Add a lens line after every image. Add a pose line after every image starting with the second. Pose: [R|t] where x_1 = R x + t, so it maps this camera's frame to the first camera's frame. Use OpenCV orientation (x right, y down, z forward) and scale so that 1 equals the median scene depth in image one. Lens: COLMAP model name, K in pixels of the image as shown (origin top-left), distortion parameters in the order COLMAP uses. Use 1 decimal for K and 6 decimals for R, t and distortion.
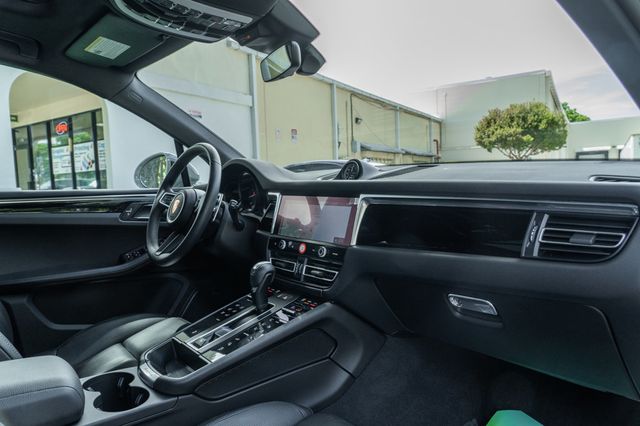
lens RADIAL K [[440.6, 0, 320.0], [0, 440.6, 213.0], [0, 0, 1]] dist [-0.004530, 0.002011]
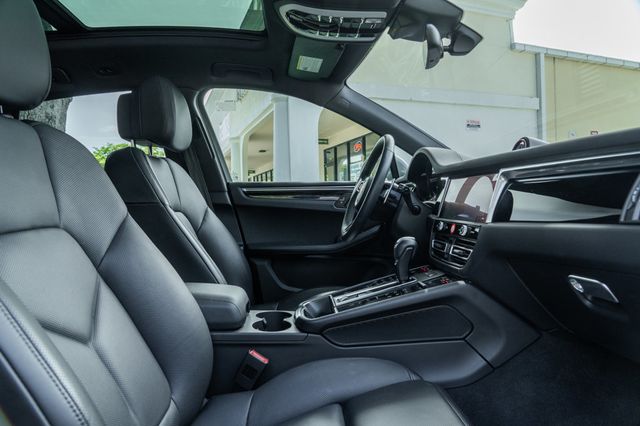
lens RADIAL K [[450.4, 0, 320.0], [0, 450.4, 213.0], [0, 0, 1]] dist [-0.006871, -0.000775]
pose [[0.791750, 0.021791, -0.610457, 0.336333], [-0.046257, 0.998633, -0.024347, 0.082408], [0.609091, 0.047514, 0.791675, 0.011316]]
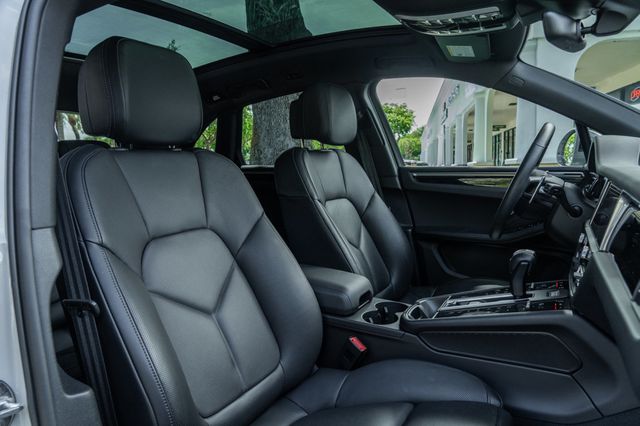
lens RADIAL K [[450.4, 0, 320.0], [0, 450.4, 213.0], [0, 0, 1]] dist [-0.006871, -0.000775]
pose [[0.334775, 0.127793, -0.933592, 0.582877], [-0.056289, 0.991704, 0.115563, -0.054115], [0.940616, 0.013863, 0.339191, 0.220493]]
